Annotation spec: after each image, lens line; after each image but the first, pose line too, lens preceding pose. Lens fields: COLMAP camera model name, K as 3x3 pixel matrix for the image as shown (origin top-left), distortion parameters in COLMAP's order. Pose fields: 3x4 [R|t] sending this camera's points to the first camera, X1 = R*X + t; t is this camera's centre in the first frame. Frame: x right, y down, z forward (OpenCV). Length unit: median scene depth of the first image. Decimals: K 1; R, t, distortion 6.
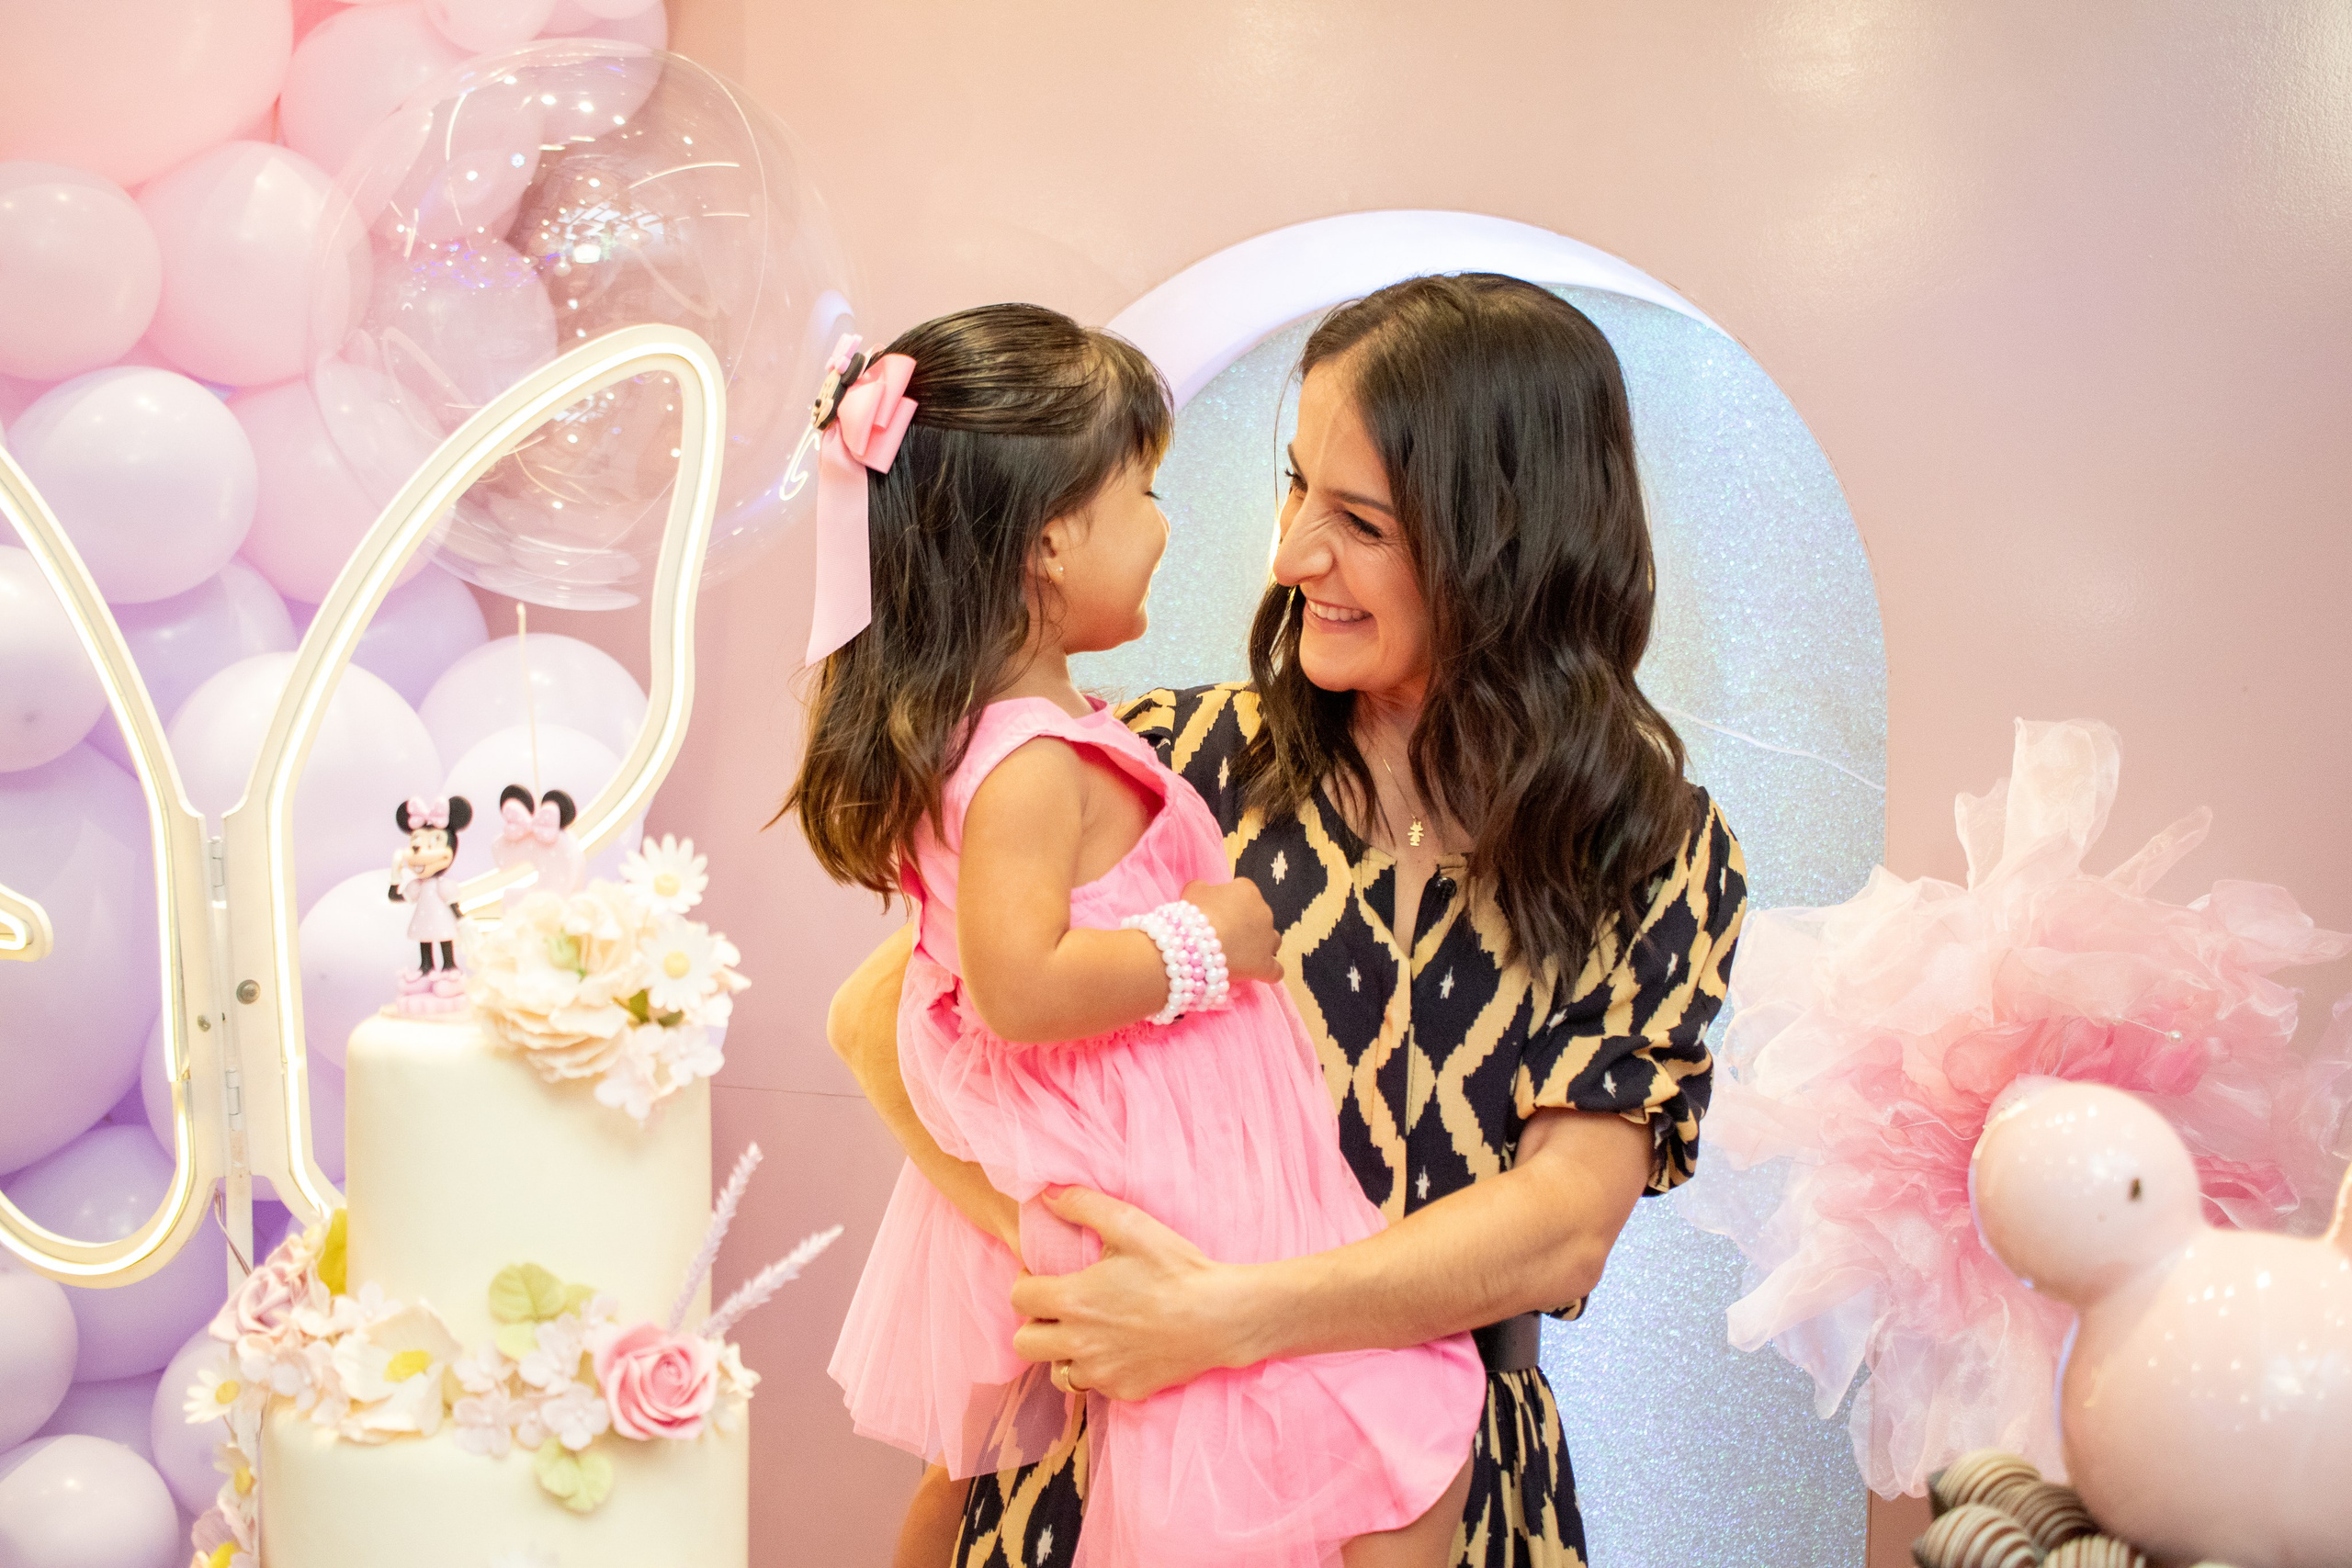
lens RADIAL K [[2063.8, 0, 1176.0], [0, 2063.8, 784.0], [0, 0, 1]] dist [-0.047954, 0.005403]
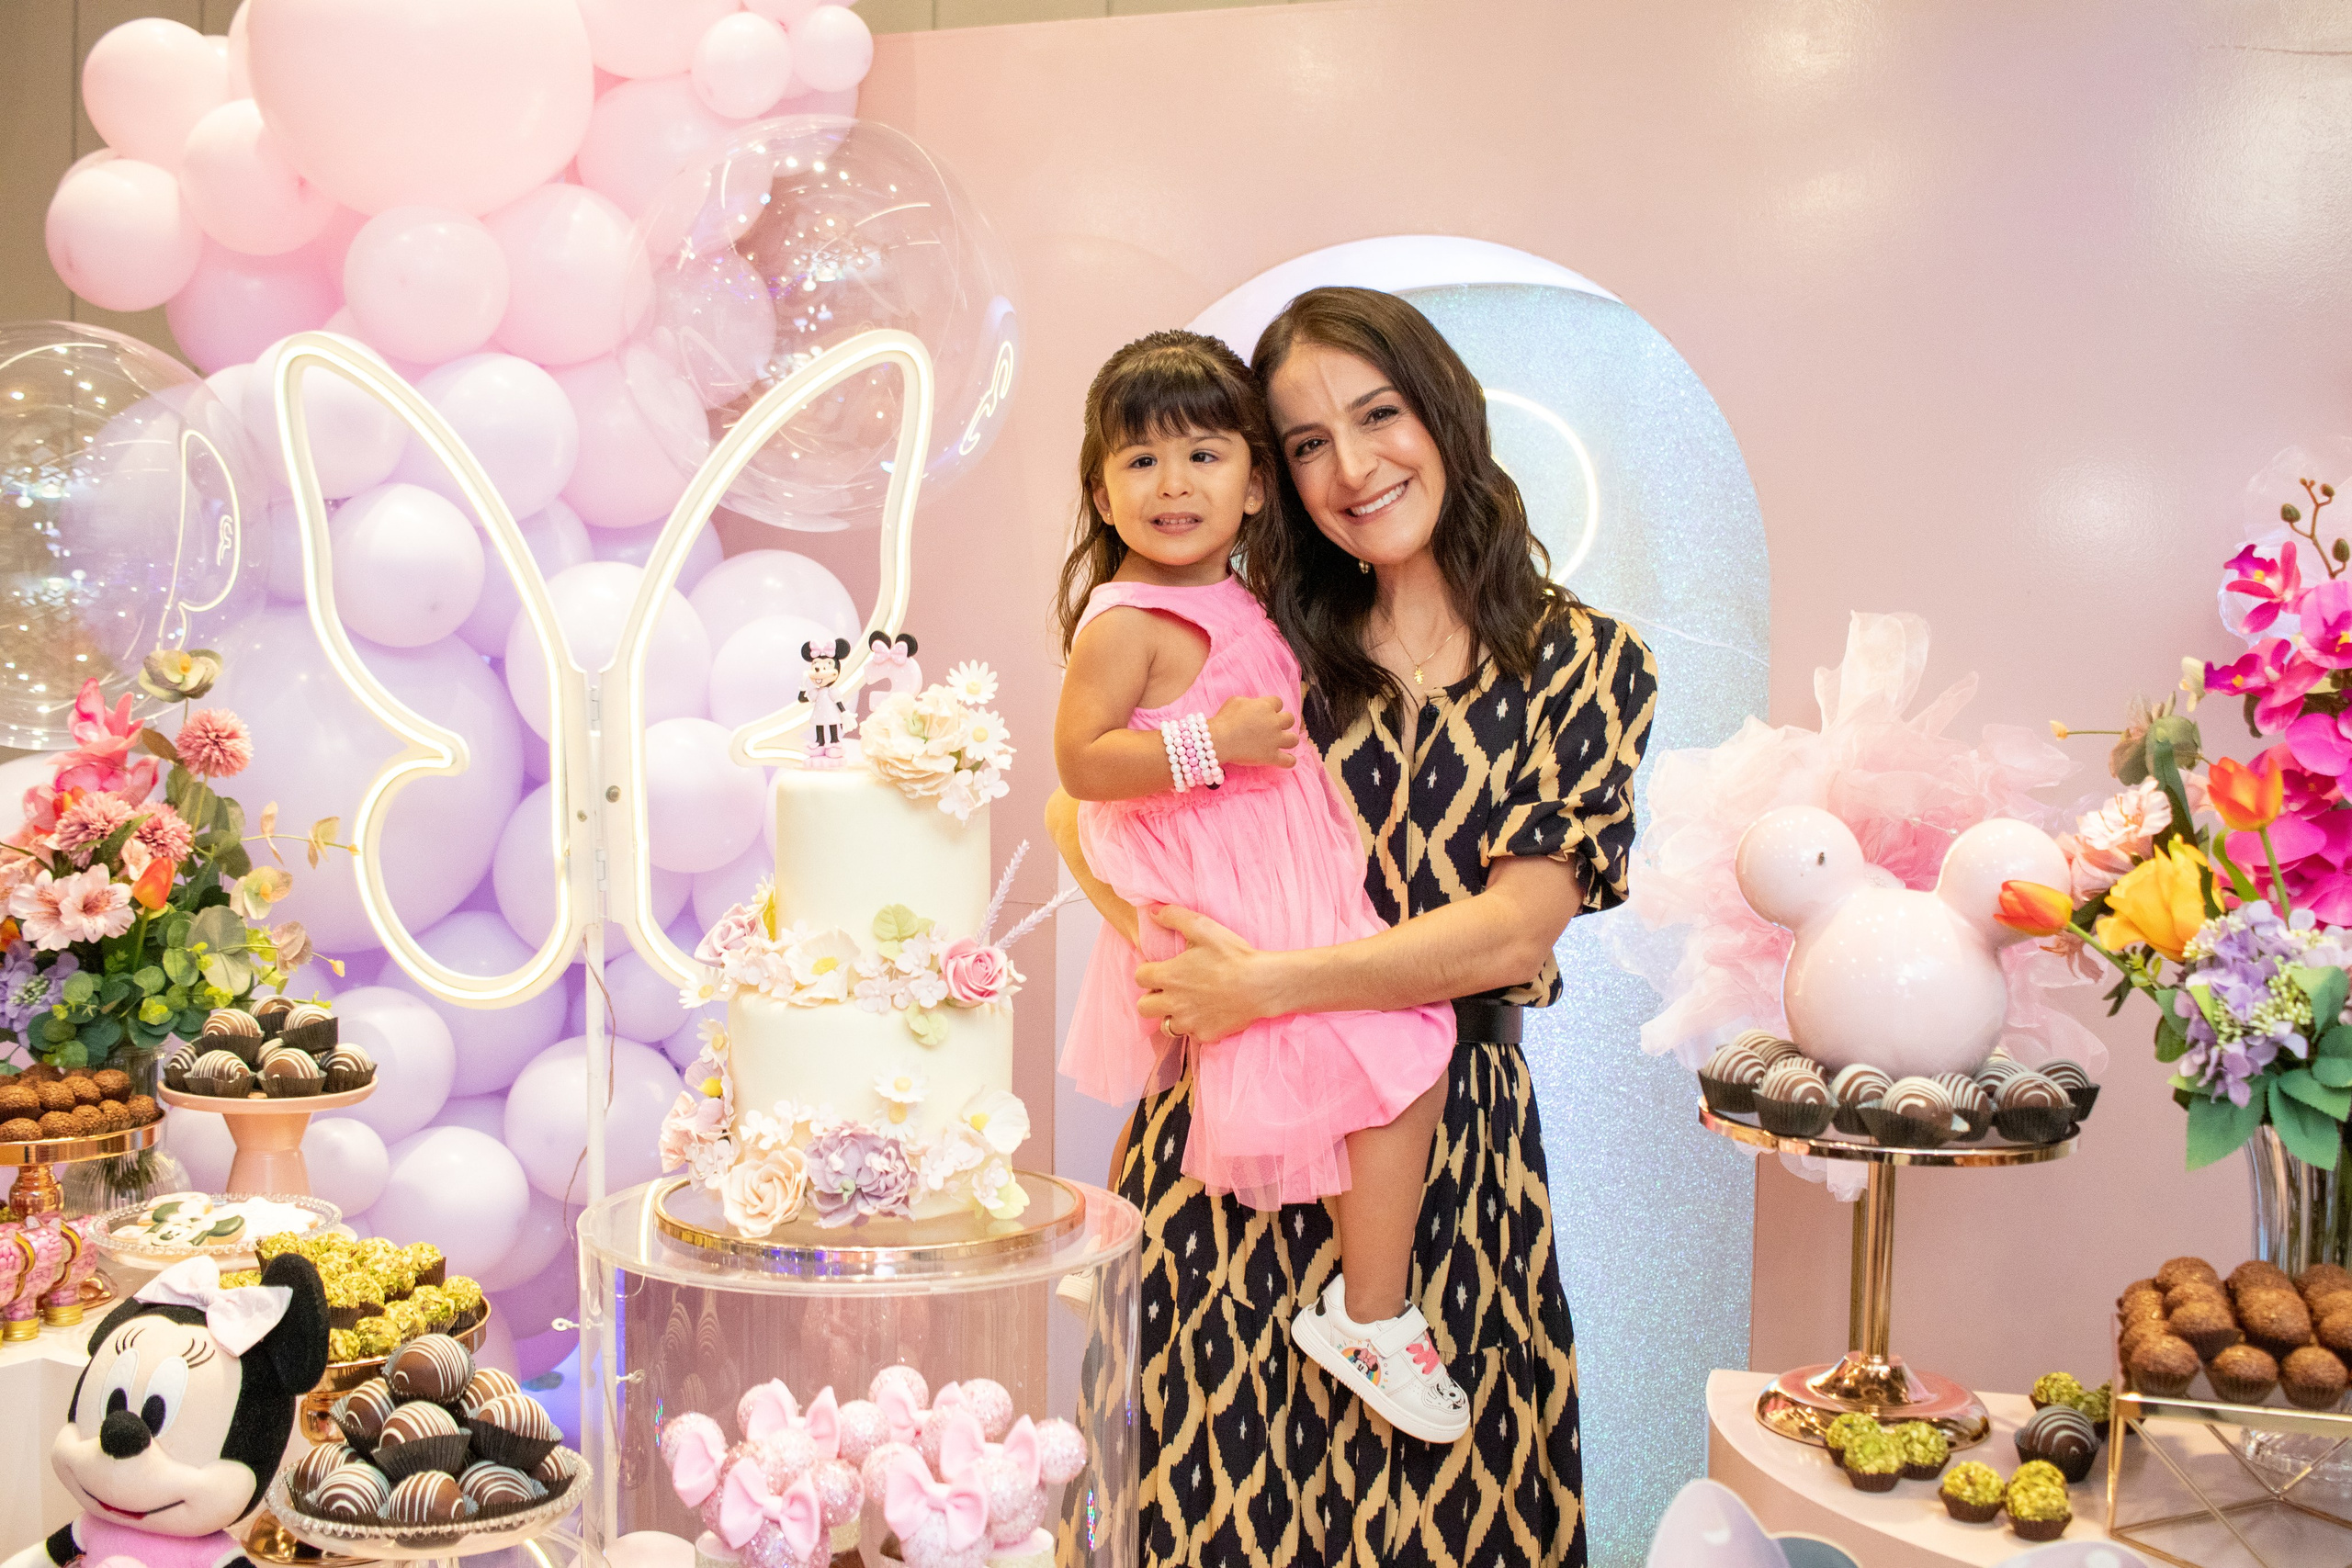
lens RADIAL K [[2679.6, 0, 1176.0], [0, 2679.6, 784.0], [0, 0, 1]] dist [-0.101367, 0.008800]
pose [[0.999970, 0.000487, 0.007715, -0.077868], [-0.000510, 0.999996, 0.002942, 0.098780], [-0.007713, -0.002946, 0.999966, -0.993624]]
